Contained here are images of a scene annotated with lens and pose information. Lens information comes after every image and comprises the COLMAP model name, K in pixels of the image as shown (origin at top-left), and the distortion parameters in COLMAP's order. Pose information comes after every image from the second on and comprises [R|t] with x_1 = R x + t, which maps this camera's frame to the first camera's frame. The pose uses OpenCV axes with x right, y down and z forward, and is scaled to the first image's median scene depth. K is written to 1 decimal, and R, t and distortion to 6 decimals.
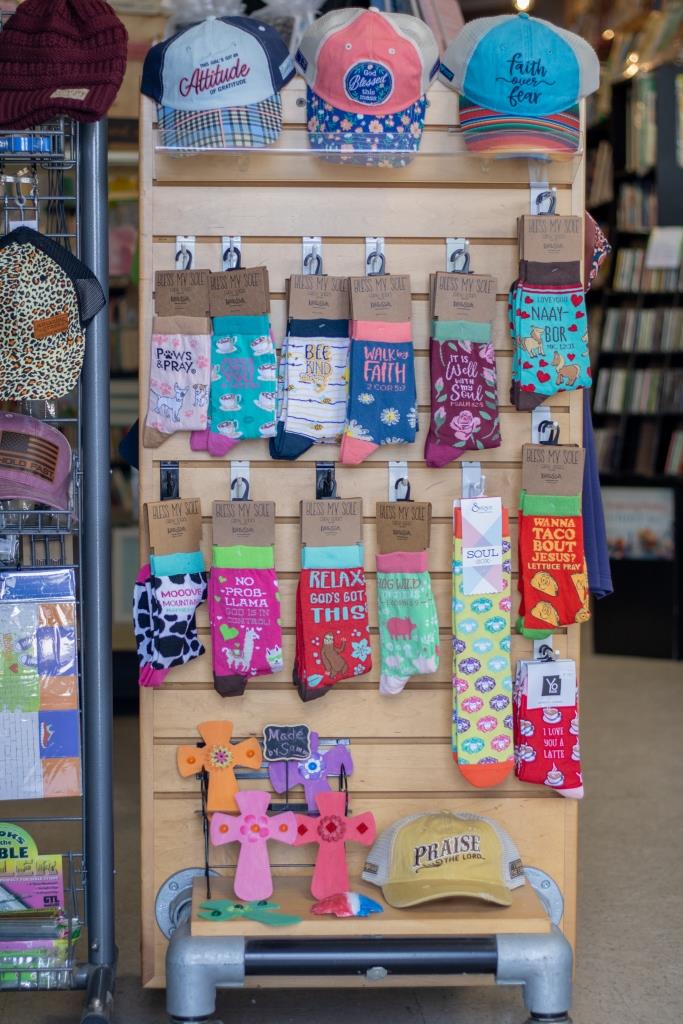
lens RADIAL K [[2393.7, 0, 341.5], [0, 2393.7, 512.1], [0, 0, 1]] dist [-0.160083, 0.000000]
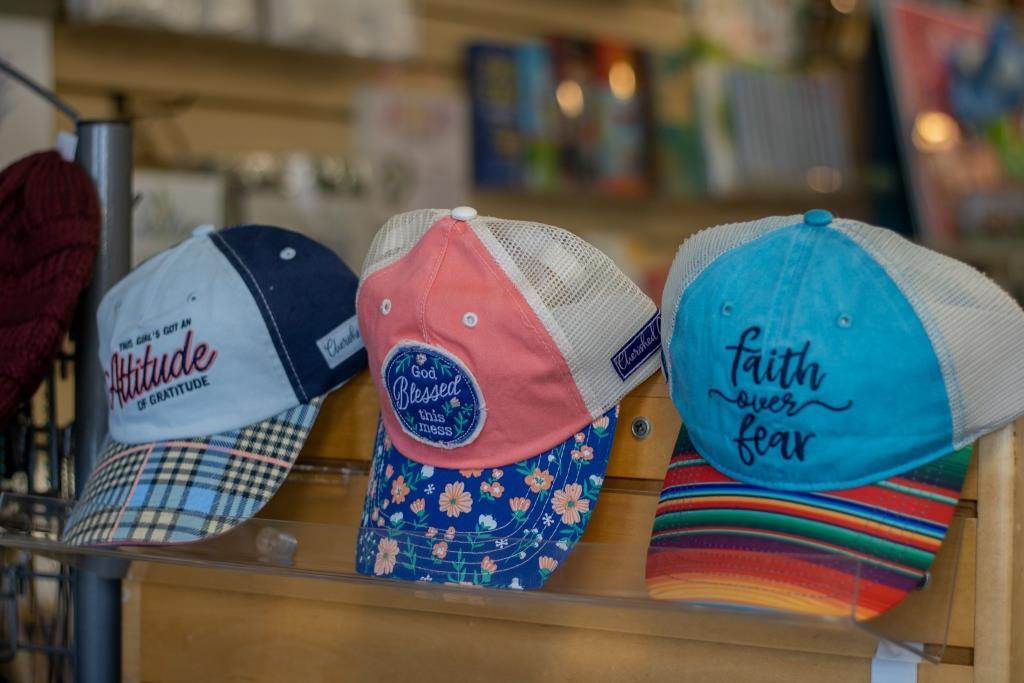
lens RADIAL K [[2393.7, 0, 511.9], [0, 2393.7, 340.8], [0, 0, 1]] dist [-0.160083, 0.000000]
pose [[0.825918, 0.018917, -0.563473, 0.256078], [-0.052723, 0.997649, -0.043787, -0.171855], [0.561320, 0.065872, 0.824973, 0.664096]]
